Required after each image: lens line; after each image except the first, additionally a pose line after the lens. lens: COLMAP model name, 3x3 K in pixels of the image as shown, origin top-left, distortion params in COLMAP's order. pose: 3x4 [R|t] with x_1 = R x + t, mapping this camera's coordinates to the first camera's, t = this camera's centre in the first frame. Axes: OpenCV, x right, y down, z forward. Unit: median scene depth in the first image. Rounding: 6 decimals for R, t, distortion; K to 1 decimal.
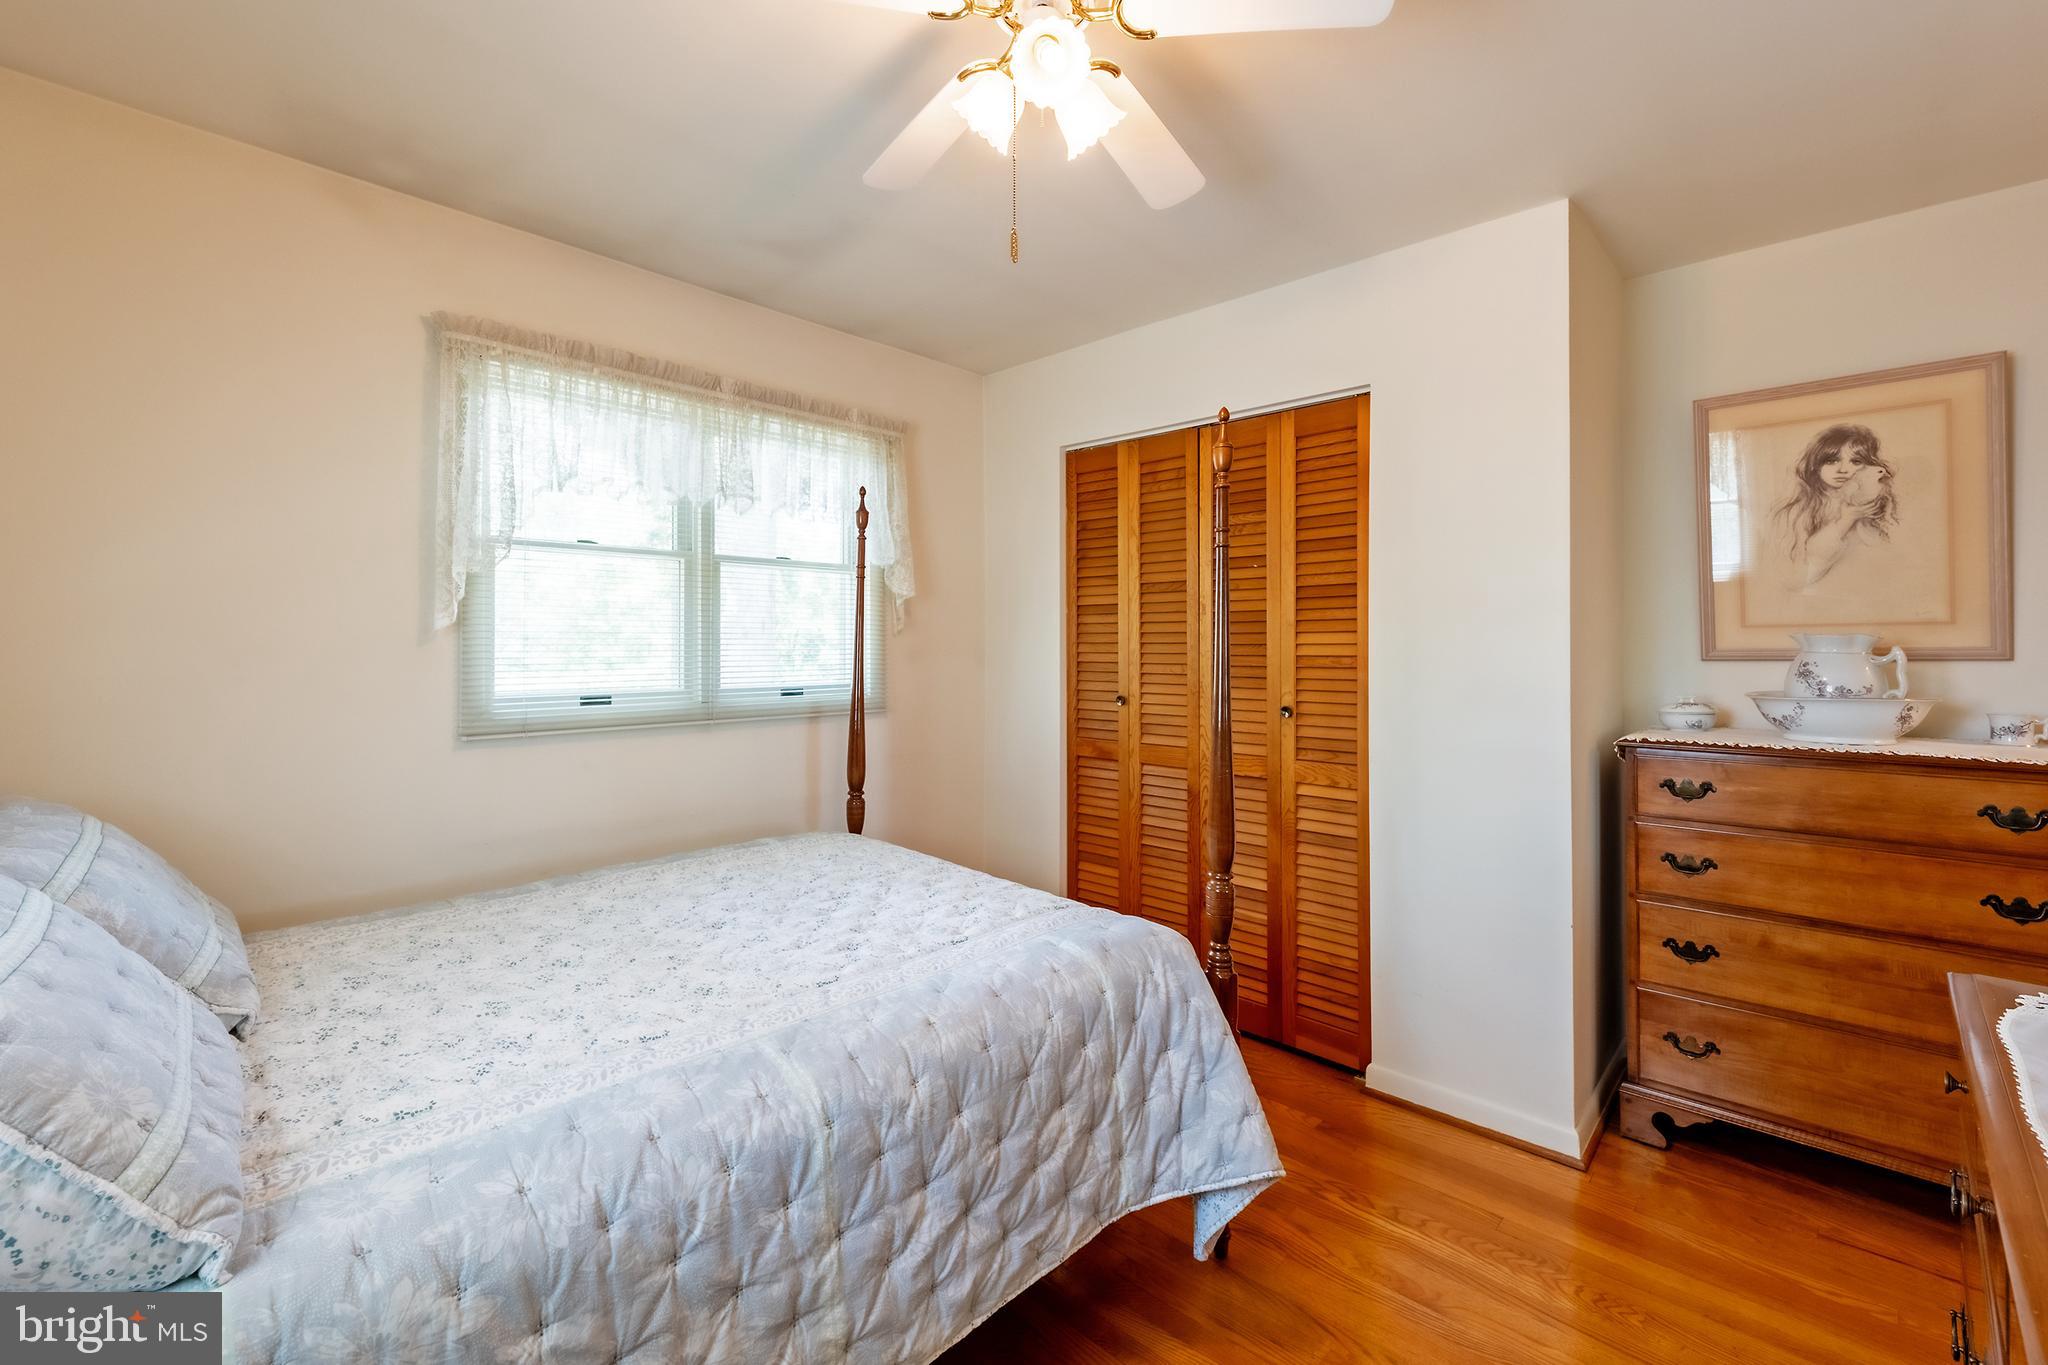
lens RADIAL K [[864.1, 0, 1024.4], [0, 864.1, 644.0], [0, 0, 1]] dist [0.001588, -0.000053]
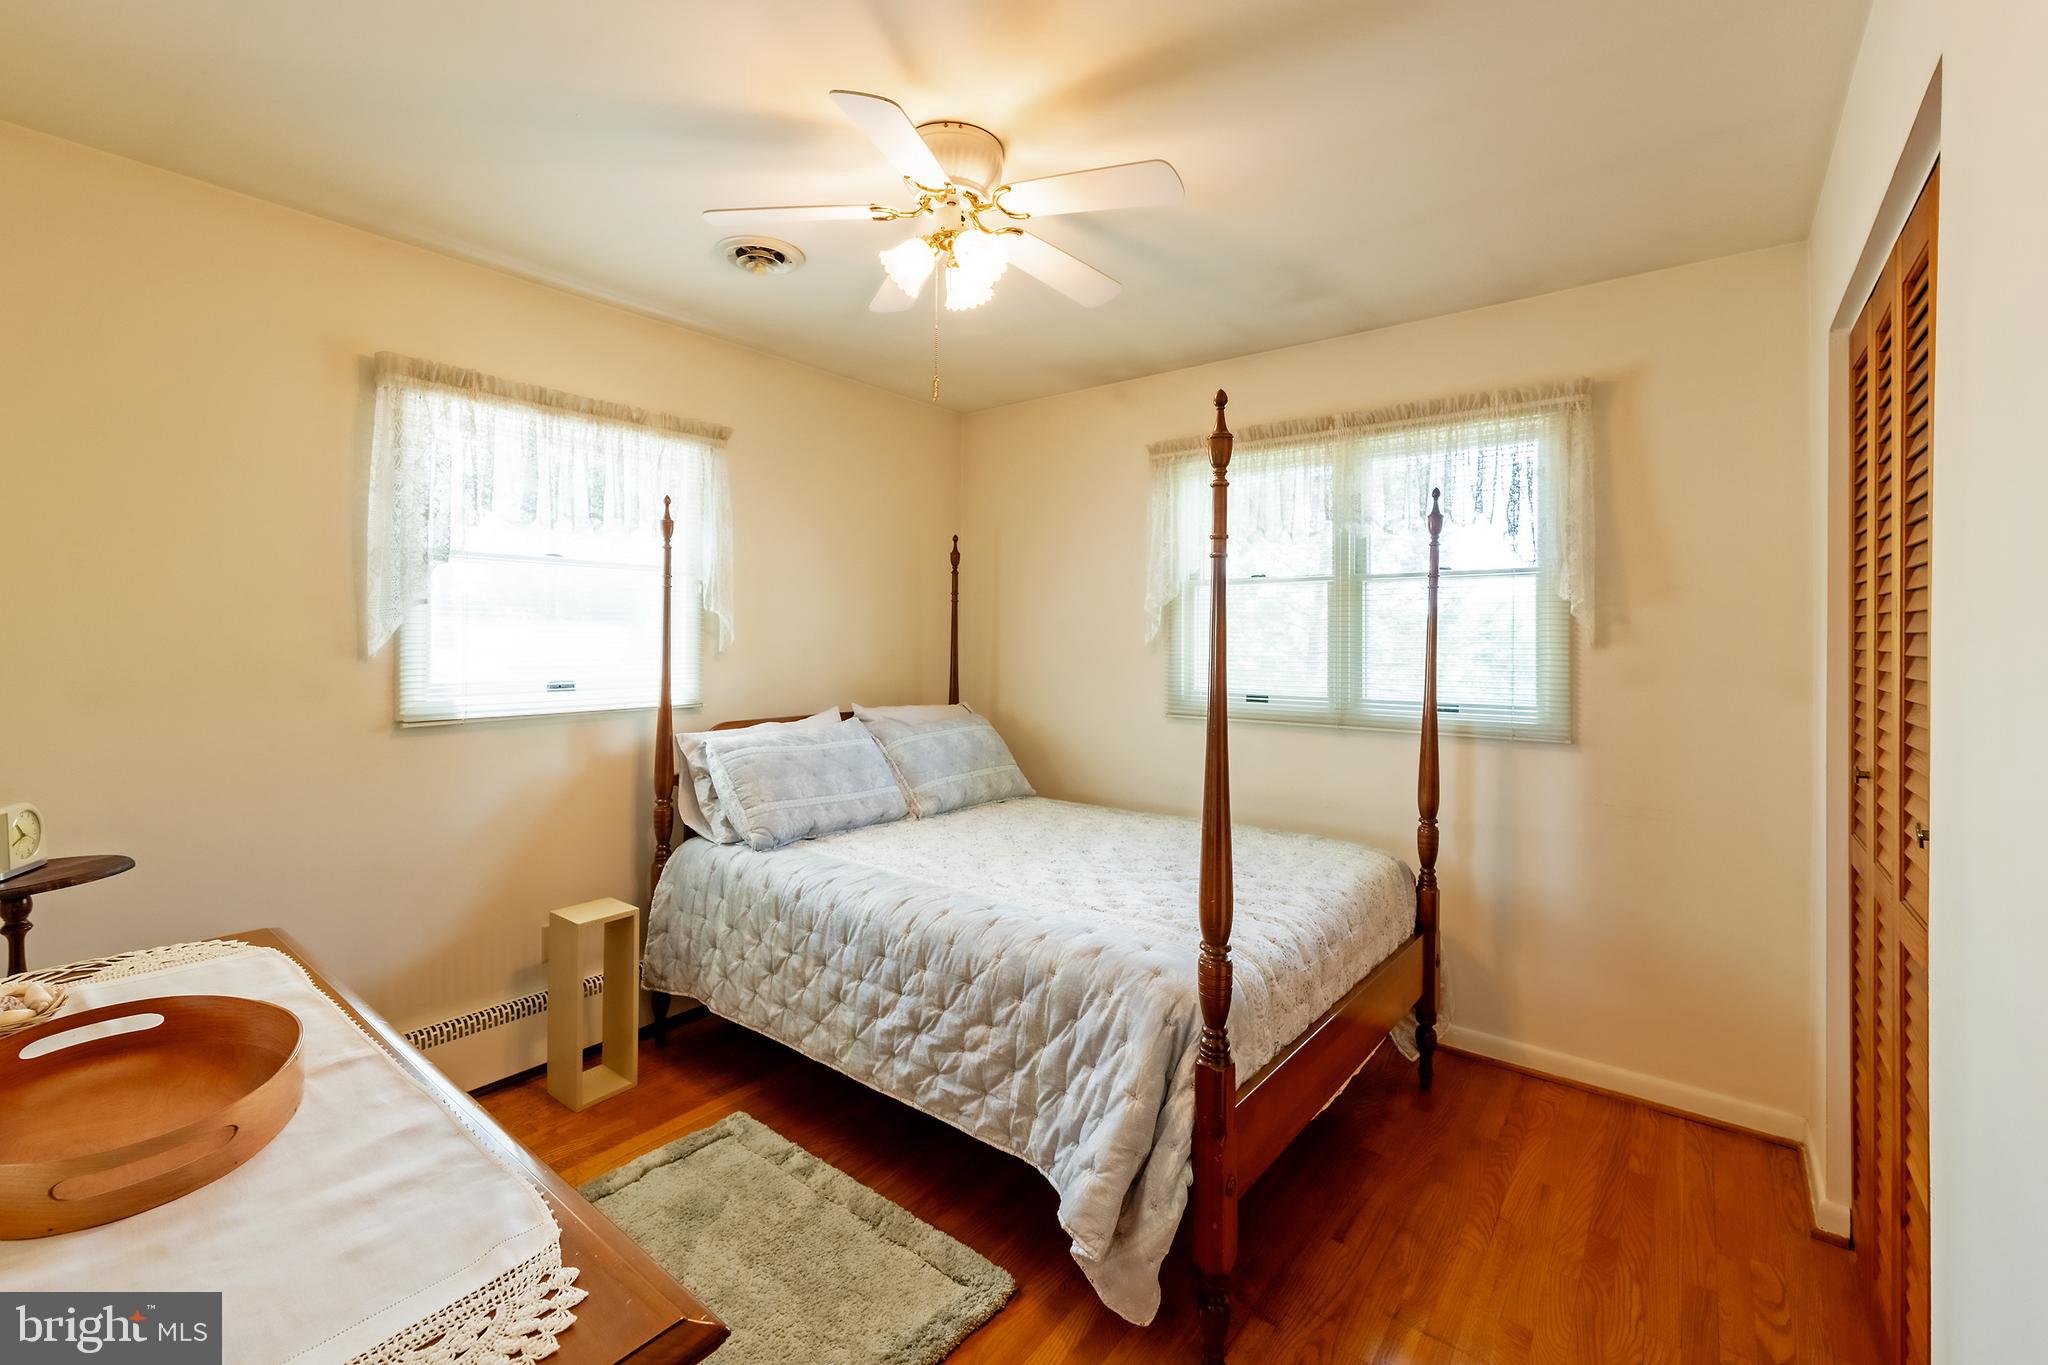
lens RADIAL K [[864.1, 0, 1024.4], [0, 864.1, 644.0], [0, 0, 1]] dist [0.001588, -0.000053]
pose [[0.093961, 0.004557, -0.995565, 1.332110], [-0.000592, 0.999990, 0.004521, -0.039064], [0.995576, 0.000165, 0.093963, 0.935945]]
